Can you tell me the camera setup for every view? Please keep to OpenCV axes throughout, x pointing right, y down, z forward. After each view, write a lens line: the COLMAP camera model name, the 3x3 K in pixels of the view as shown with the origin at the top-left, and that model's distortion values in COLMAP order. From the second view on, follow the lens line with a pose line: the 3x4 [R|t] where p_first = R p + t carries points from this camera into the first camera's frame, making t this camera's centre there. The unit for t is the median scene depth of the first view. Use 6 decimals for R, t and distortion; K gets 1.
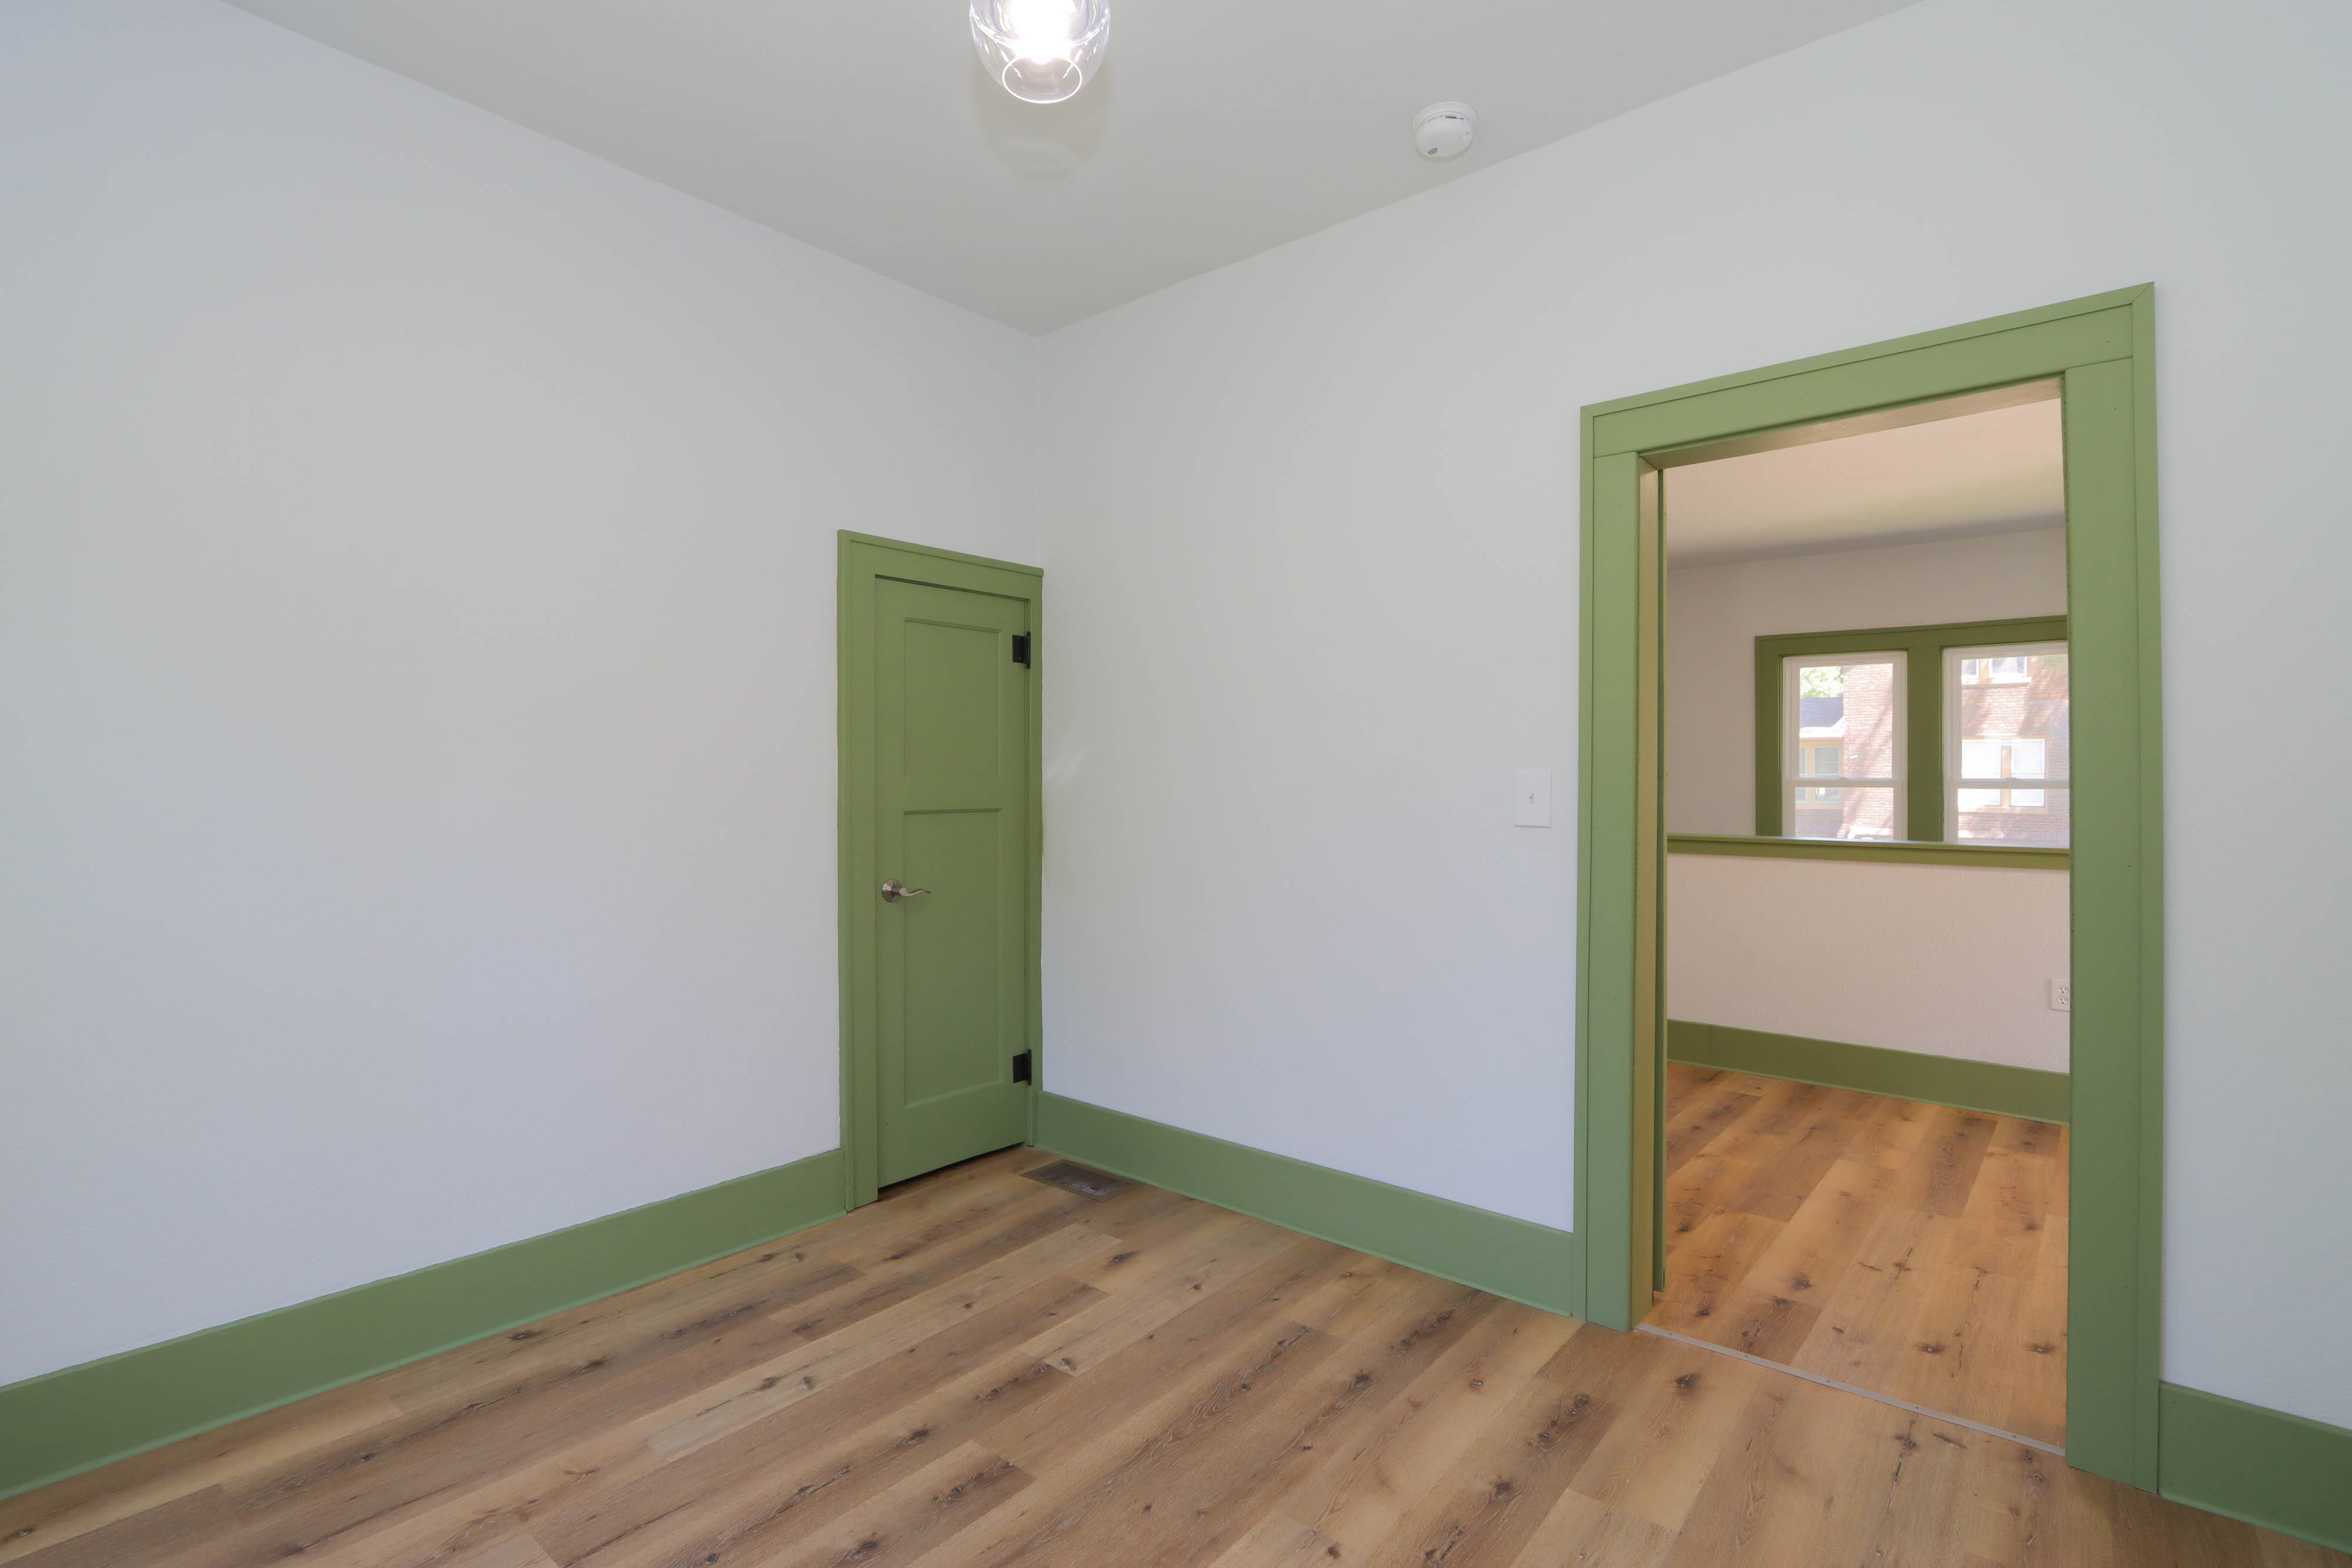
lens RADIAL K [[1088.7, 0, 1165.0], [0, 1088.7, 786.8], [0, 0, 1]] dist [-0.017469, 0.001040]
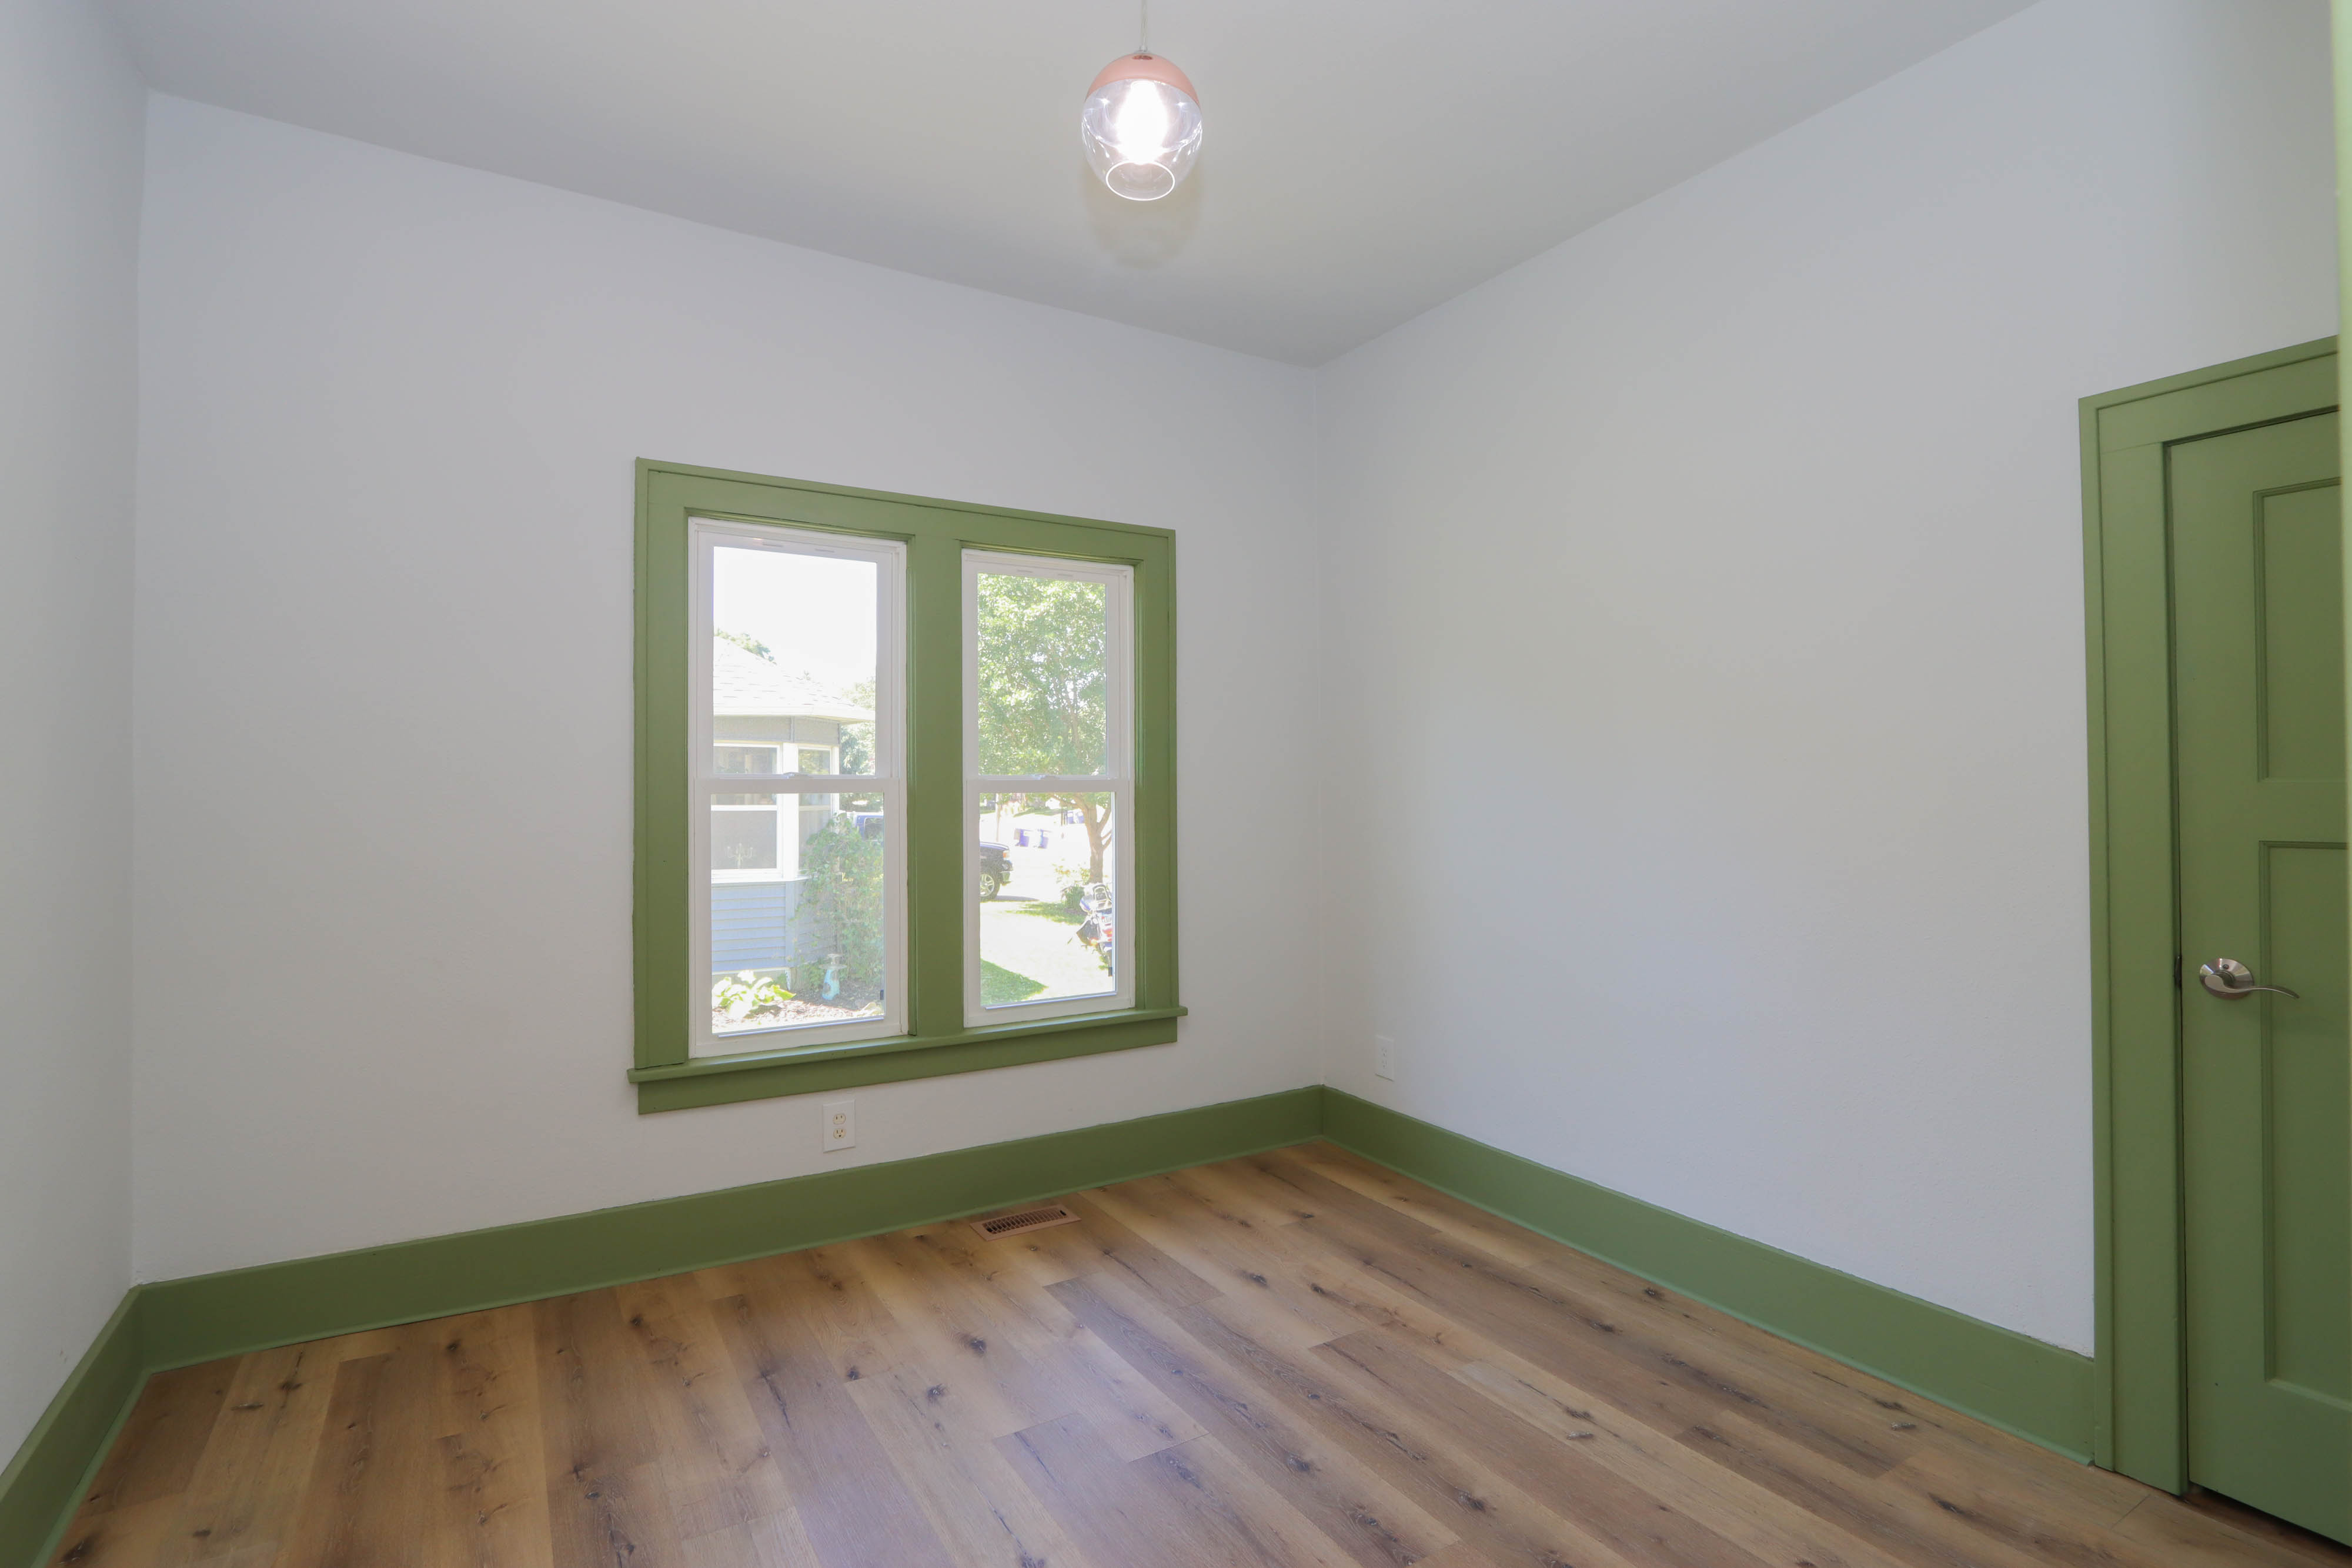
lens RADIAL K [[1120.0, 0, 1164.0], [0, 1120.0, 791.3], [0, 0, 1]] dist [-0.018306, 0.001470]
pose [[-0.320877, 0.003762, -0.947113, 0.664752], [-0.001149, 0.999990, 0.004361, -0.002032], [0.947120, 0.002488, -0.320869, 0.947596]]
